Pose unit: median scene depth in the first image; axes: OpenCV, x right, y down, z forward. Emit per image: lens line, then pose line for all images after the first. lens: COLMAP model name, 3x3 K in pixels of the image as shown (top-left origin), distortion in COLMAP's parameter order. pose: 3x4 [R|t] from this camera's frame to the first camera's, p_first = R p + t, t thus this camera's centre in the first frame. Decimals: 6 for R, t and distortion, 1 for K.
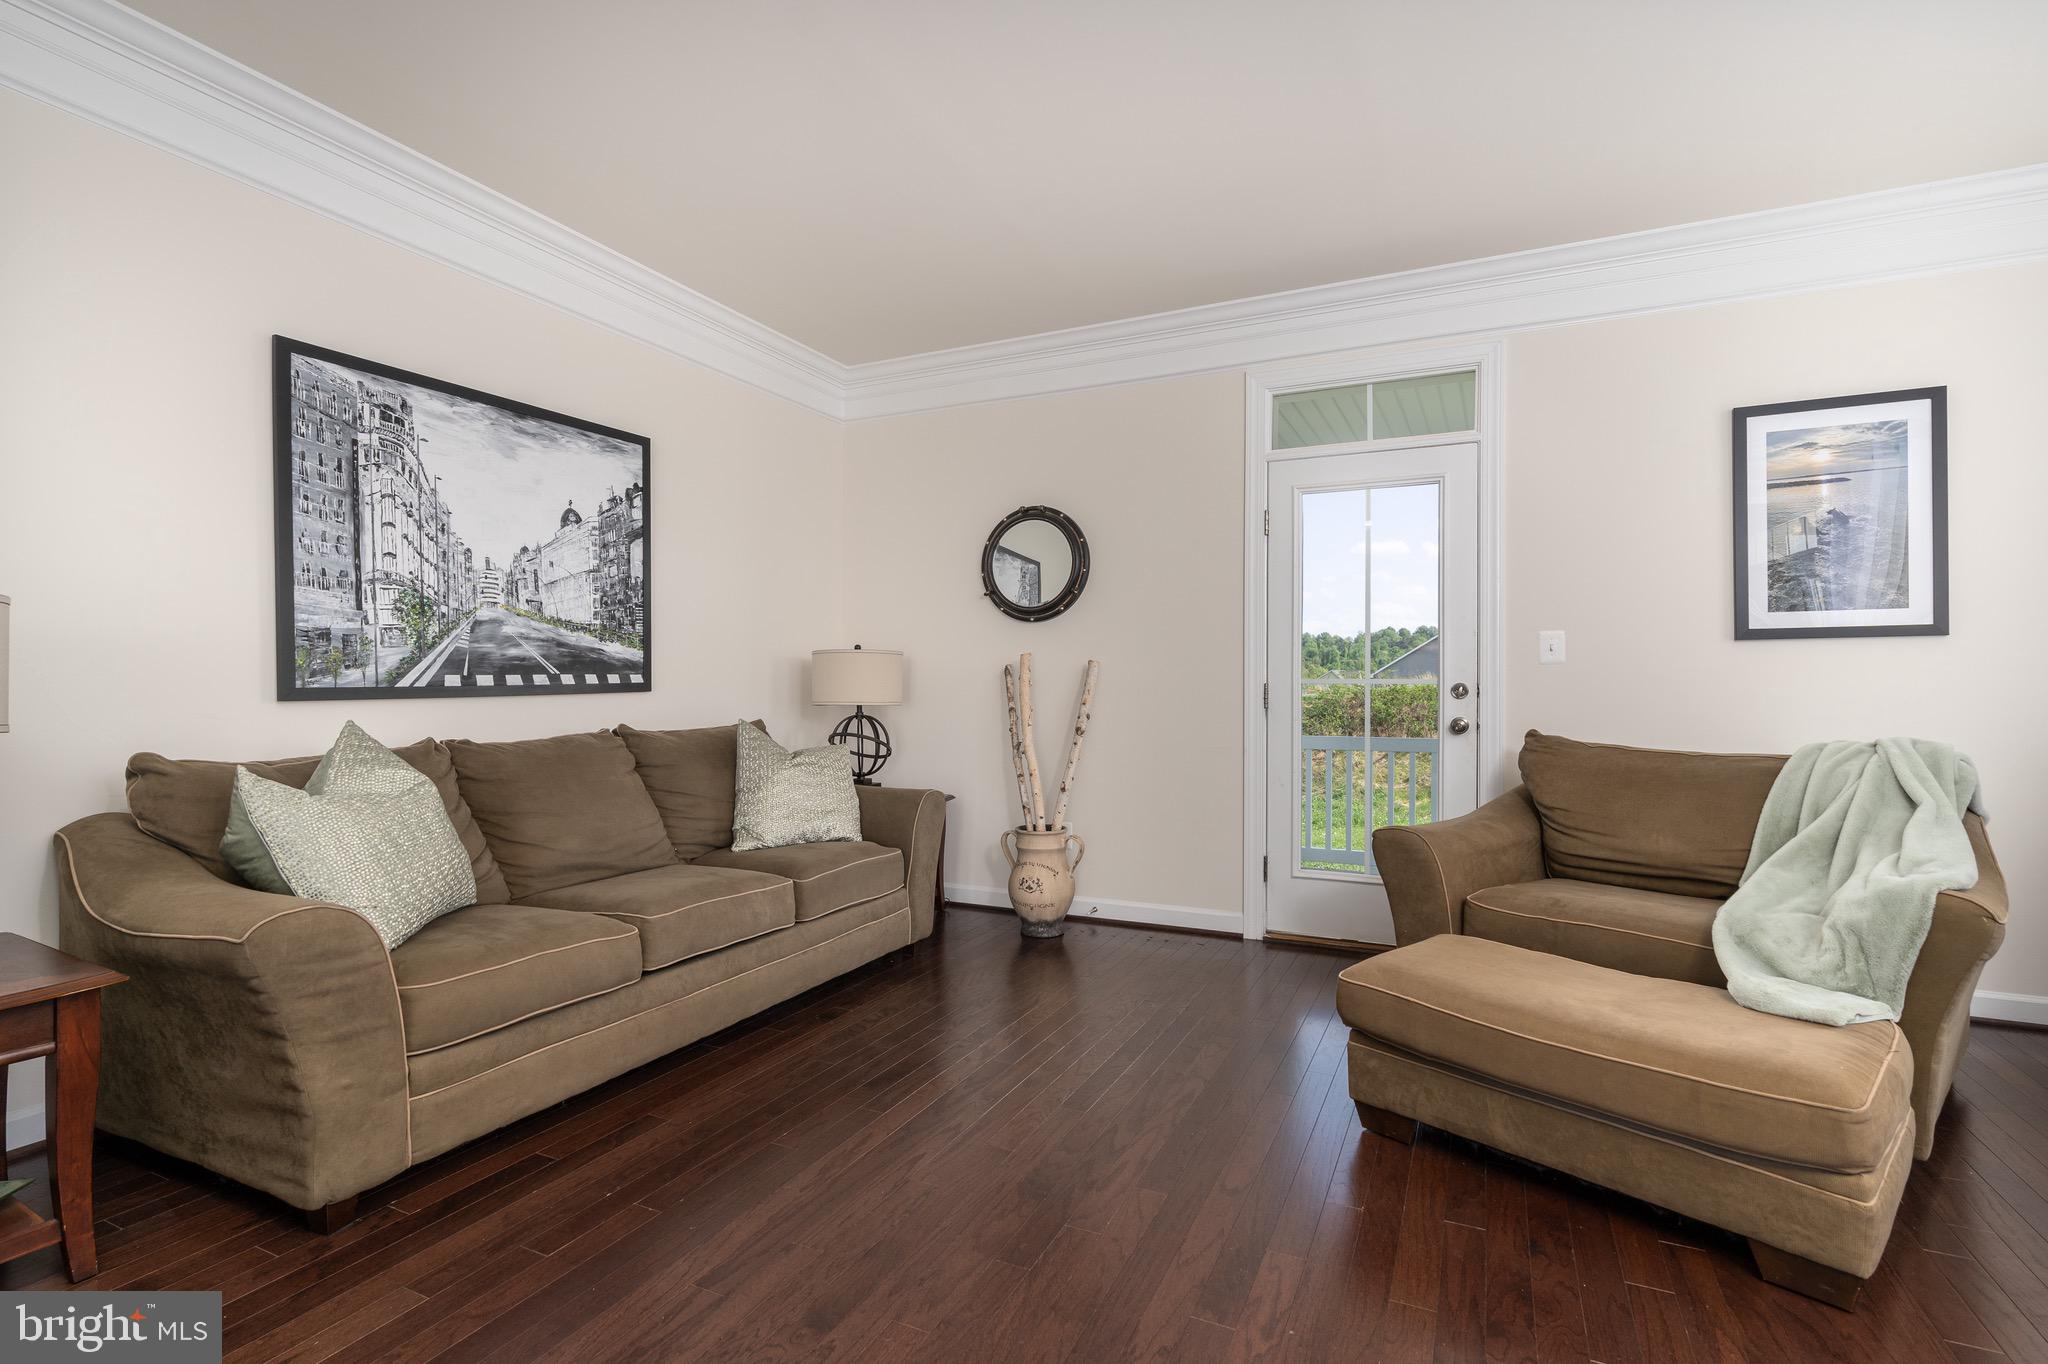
lens RADIAL K [[959.4, 0, 1021.8], [0, 959.4, 683.5], [0, 0, 1]] dist [-0.003710, 0.000864]
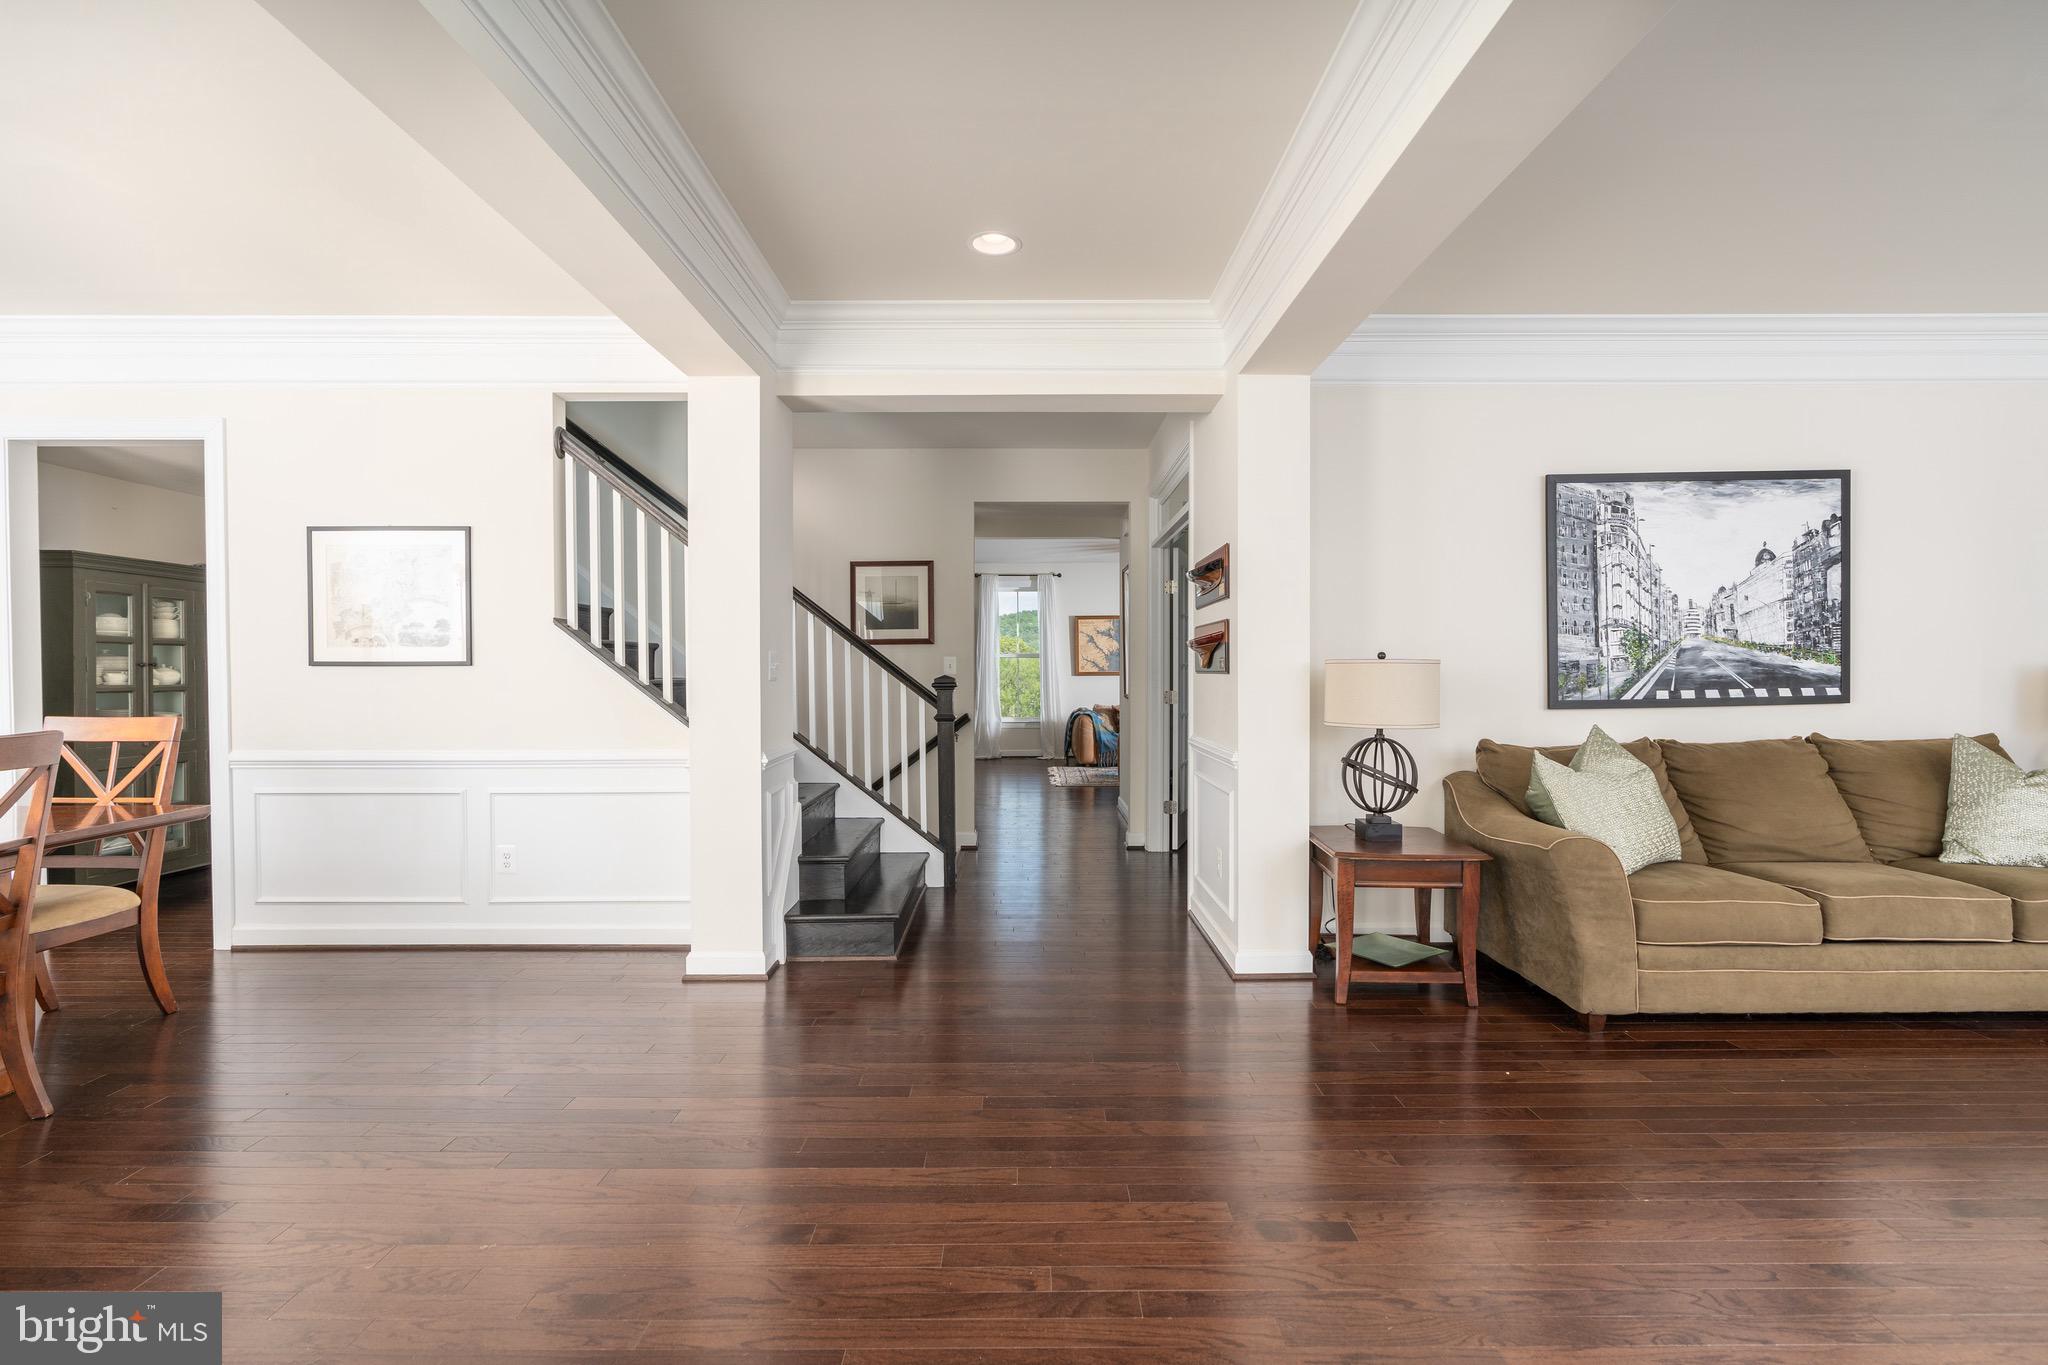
lens RADIAL K [[959.4, 0, 1021.8], [0, 959.4, 684.0], [0, 0, 1]] dist [-0.003710, 0.000864]
pose [[0.442730, 0.012508, -0.896568, 0.212940], [0.005490, 0.999846, 0.016660, -0.045740], [0.896638, -0.012298, 0.442593, -0.400903]]
